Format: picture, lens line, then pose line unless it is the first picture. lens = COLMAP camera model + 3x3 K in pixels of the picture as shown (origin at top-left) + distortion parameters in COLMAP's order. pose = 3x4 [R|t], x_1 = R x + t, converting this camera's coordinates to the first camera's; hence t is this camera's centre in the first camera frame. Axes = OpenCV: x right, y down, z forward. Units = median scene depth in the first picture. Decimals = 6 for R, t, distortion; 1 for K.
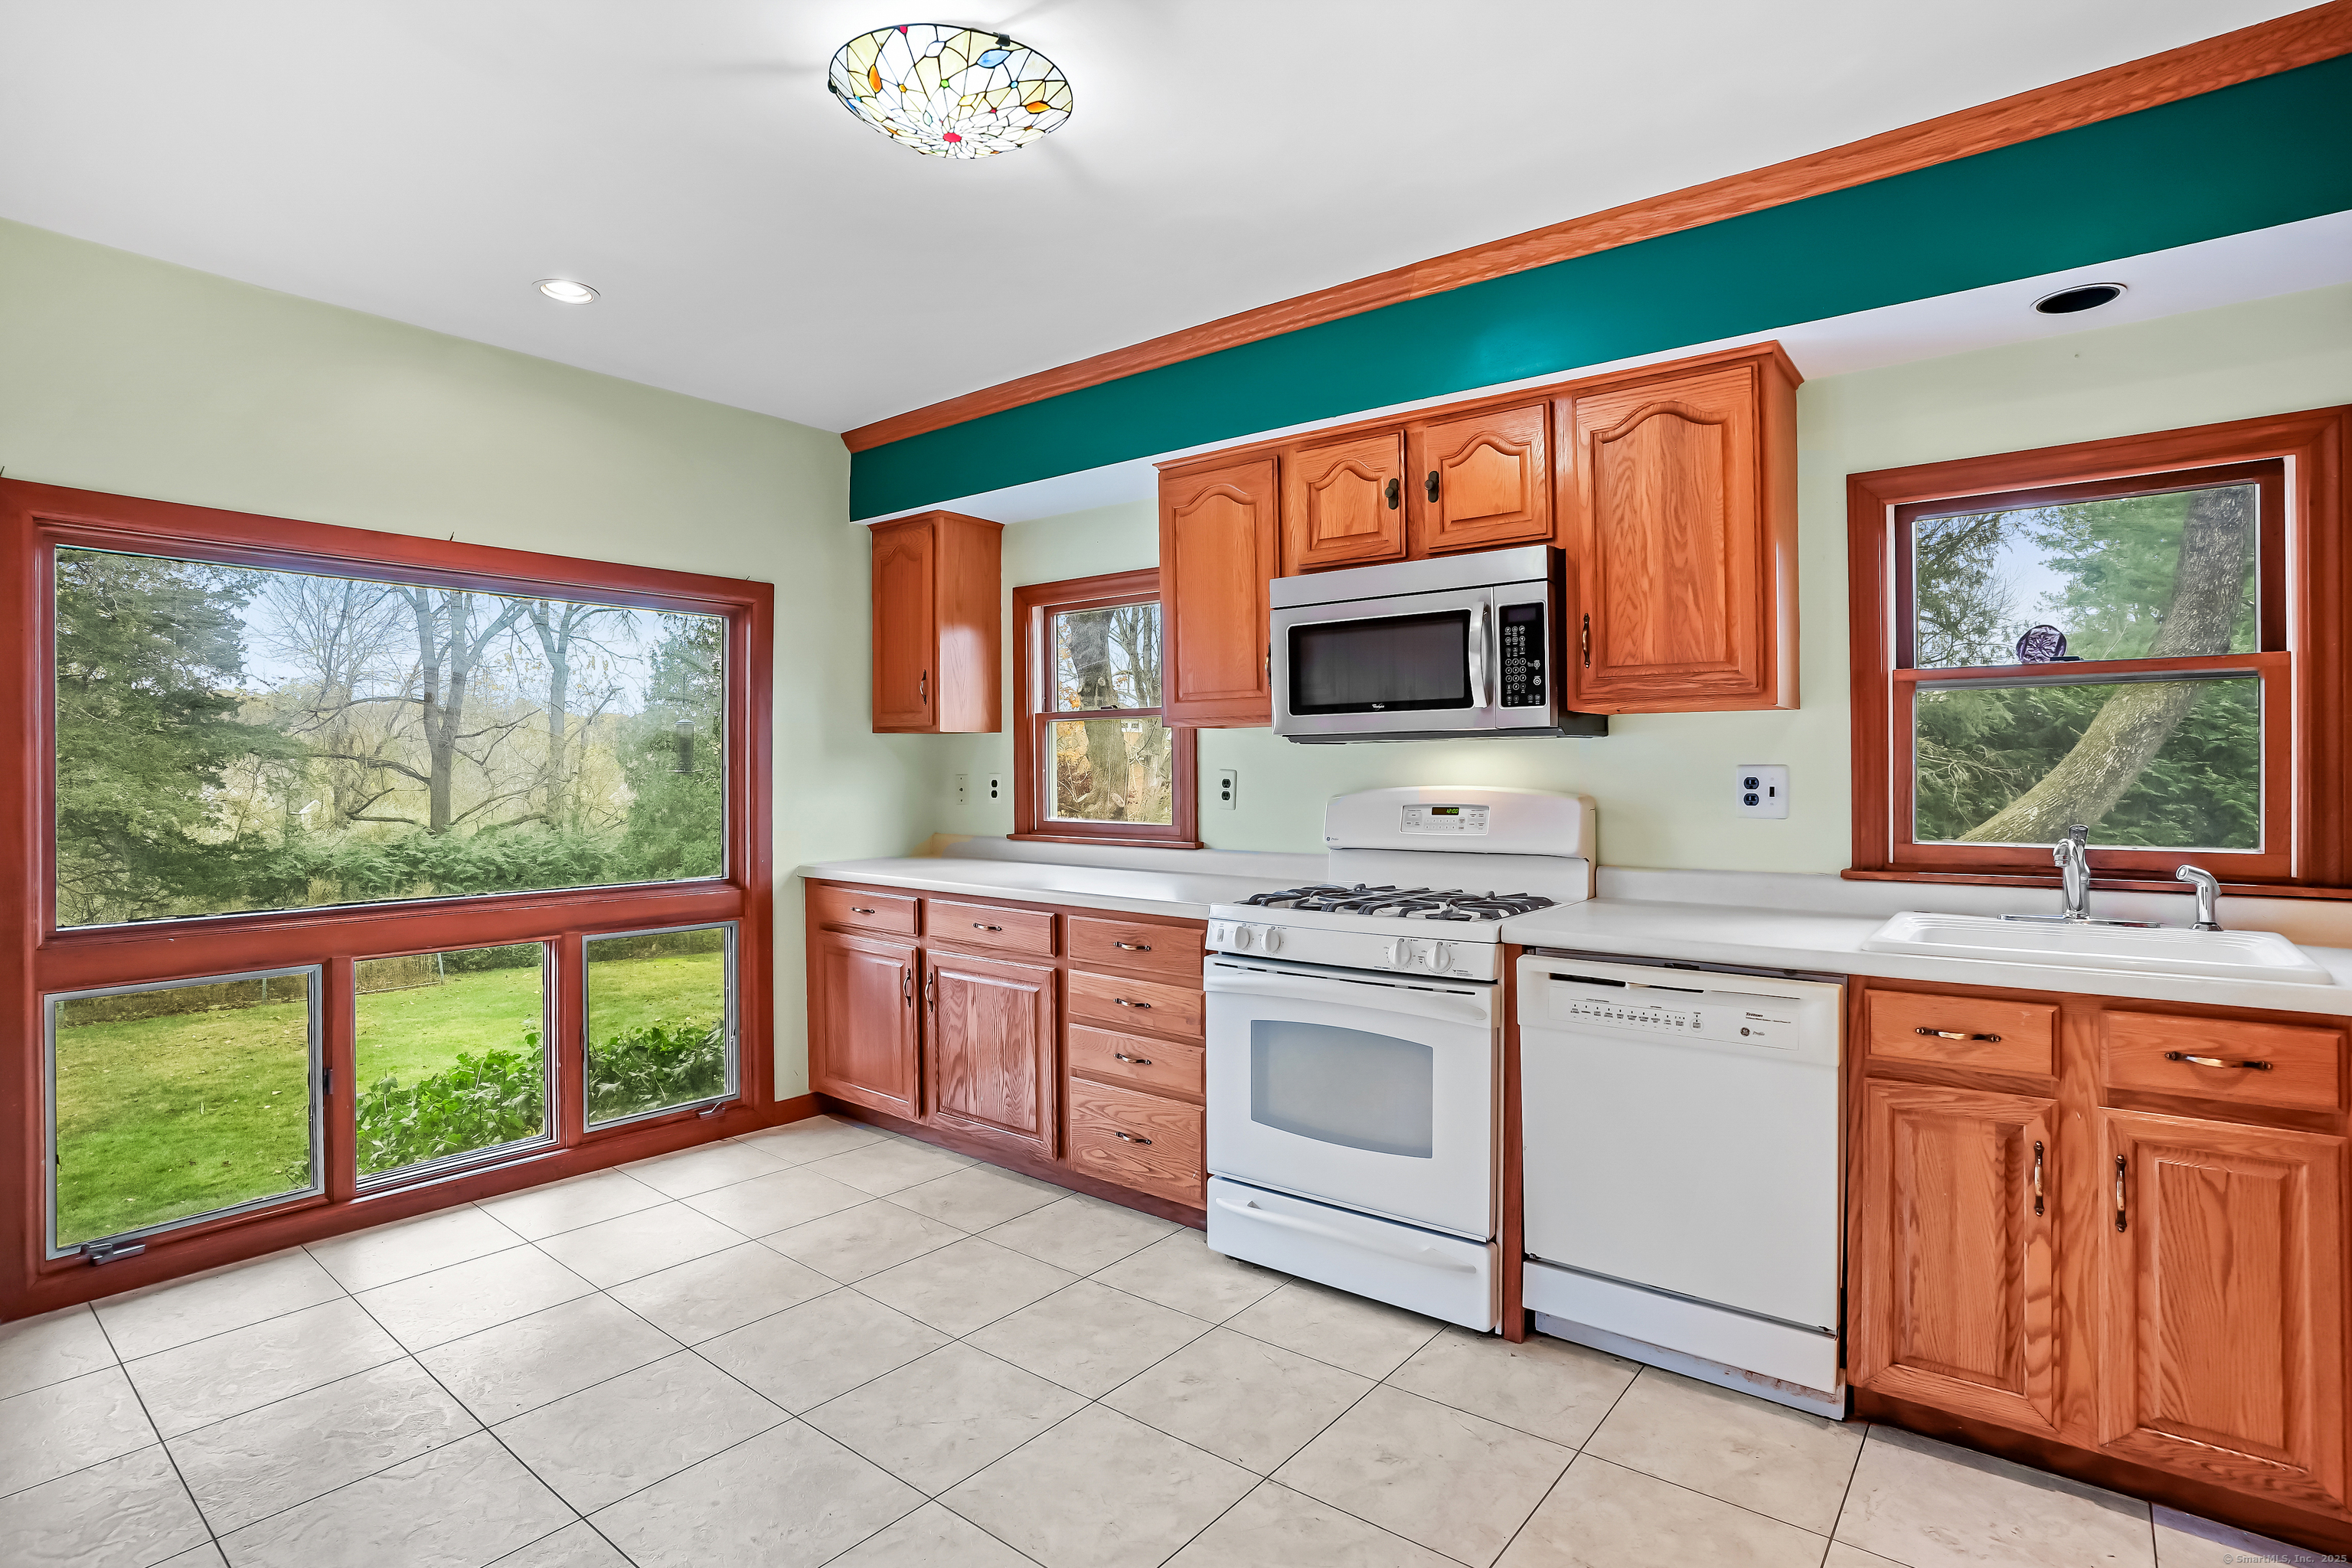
lens RADIAL K [[1161.8, 0, 1151.0], [0, 1161.8, 739.0], [0, 0, 1]] dist [-0.001009, 0.000003]
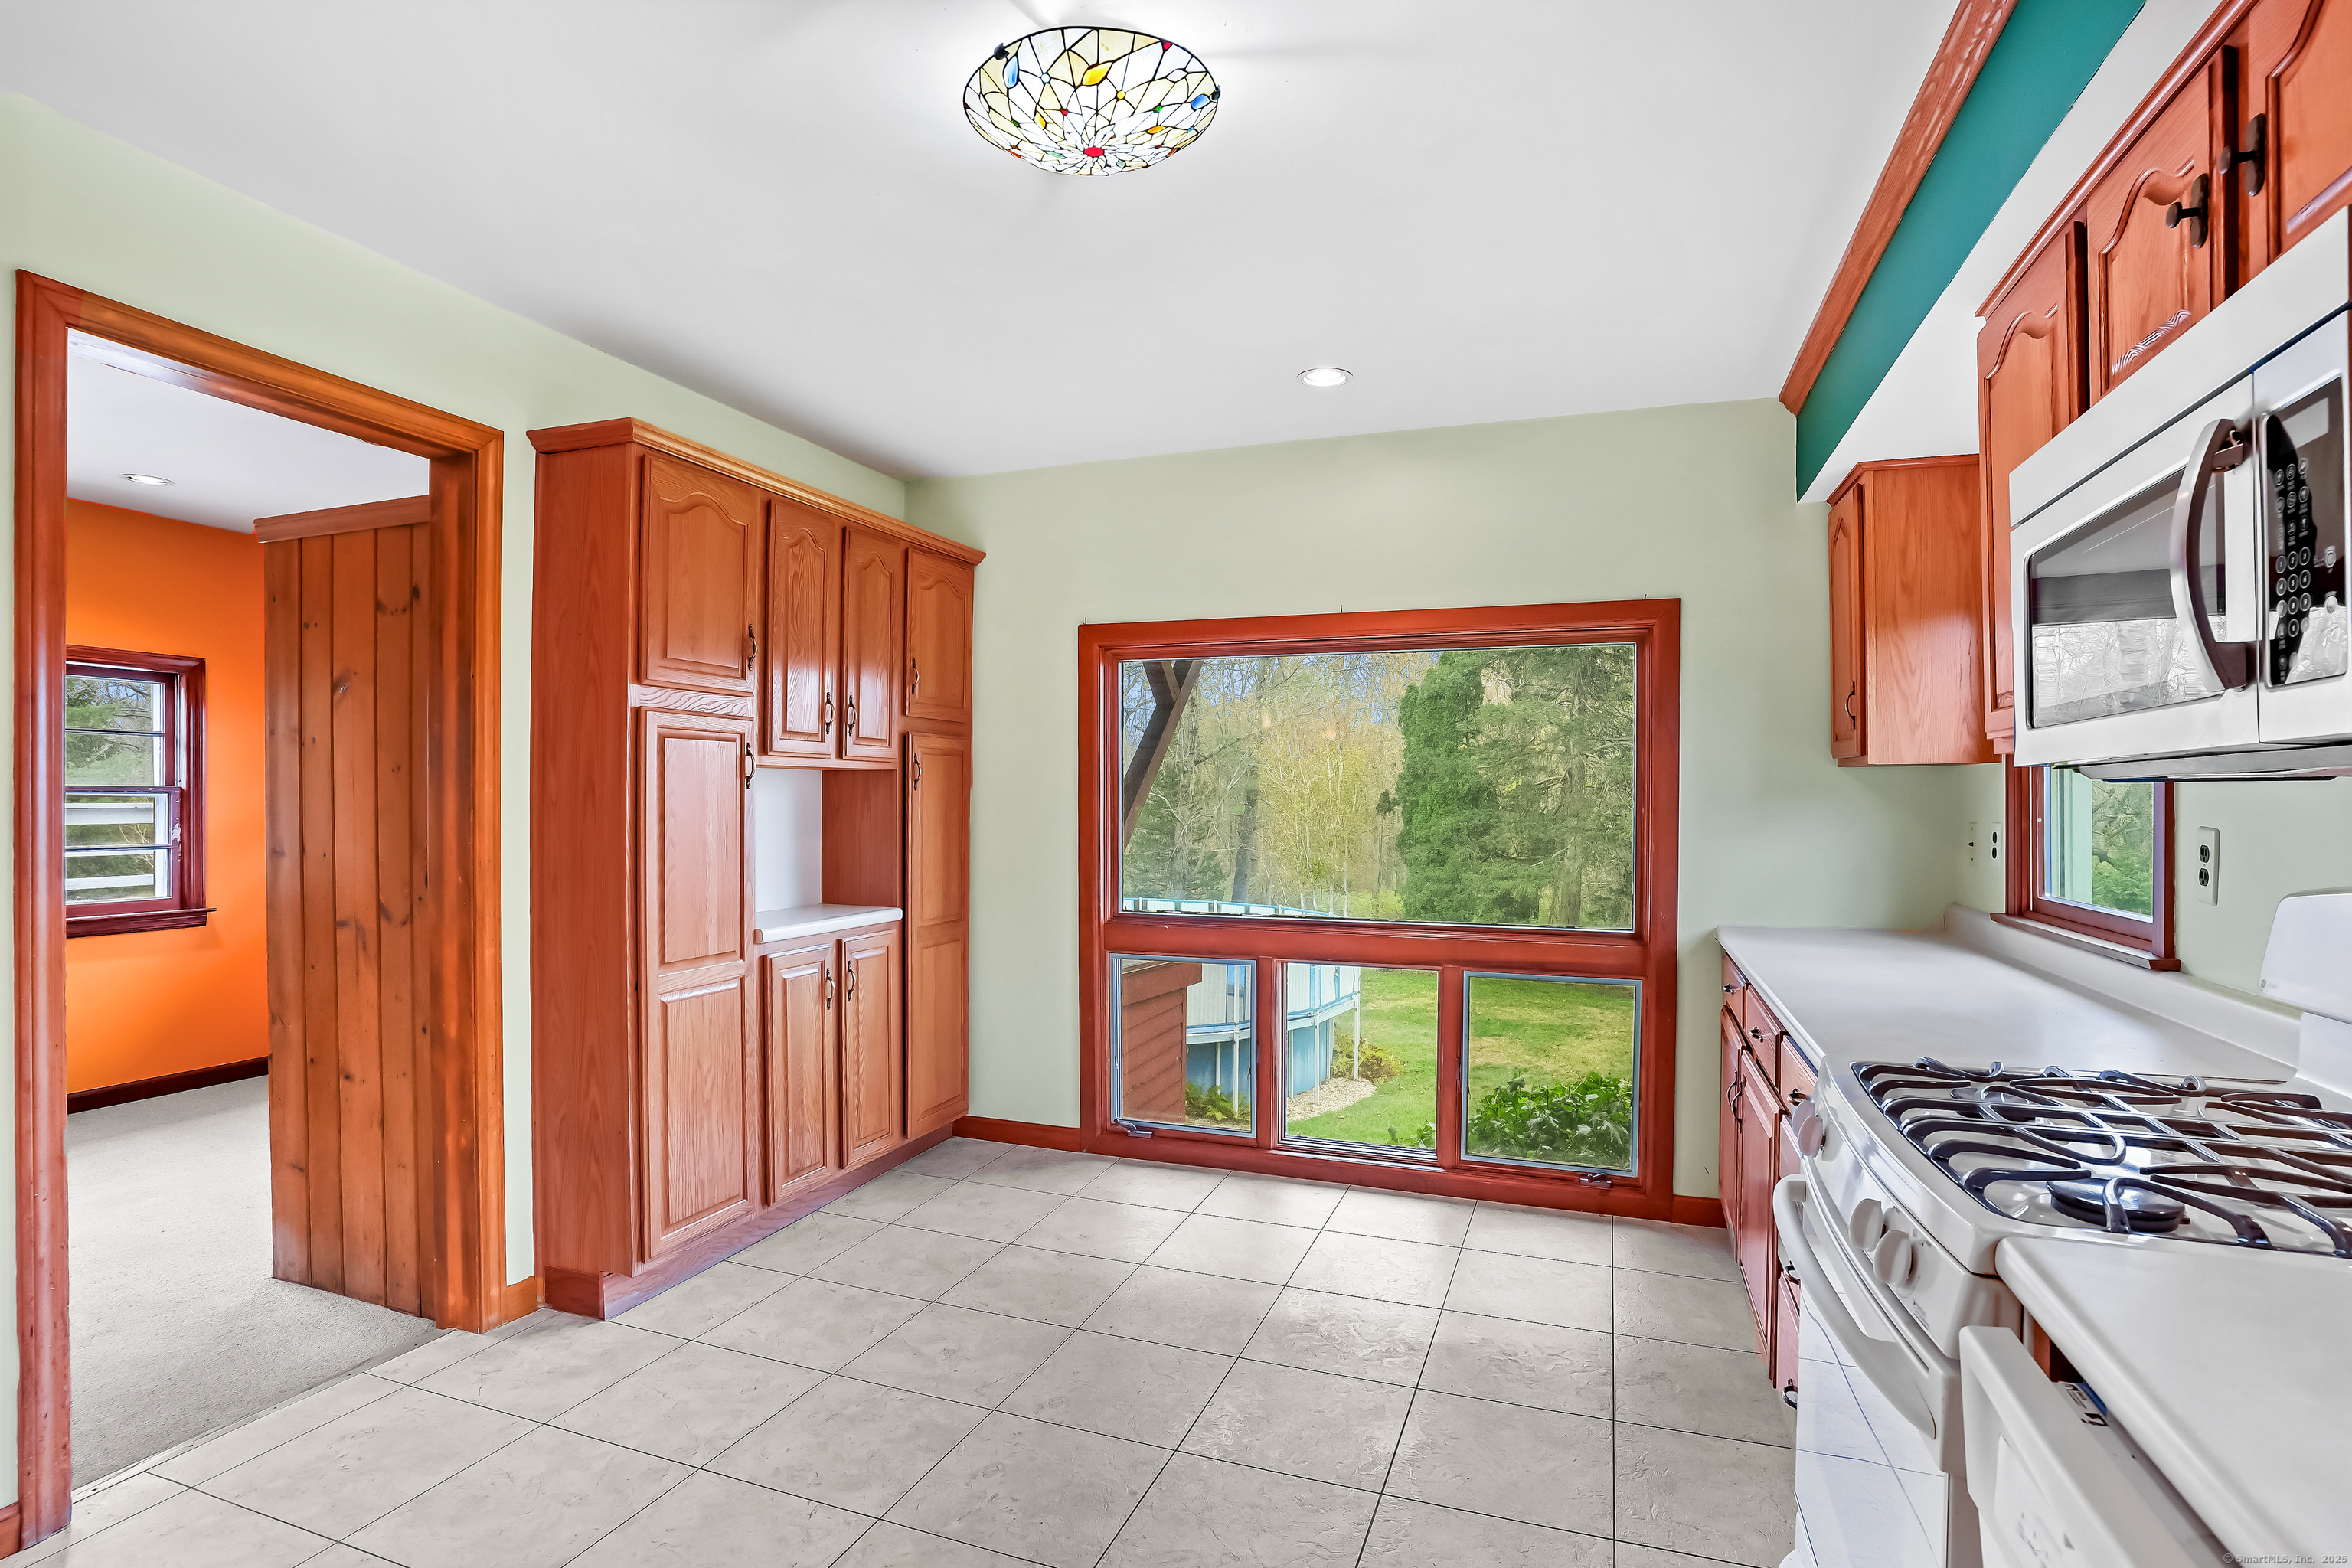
lens RADIAL K [[1146.3, 0, 1173.9], [0, 1146.3, 776.0], [0, 0, 1]] dist [-0.065239, 0.001182]
pose [[0.346413, -0.013992, -0.937978, 0.365576], [0.020761, 0.999758, -0.007246, -0.003579], [0.937852, -0.016963, 0.346620, 0.390066]]
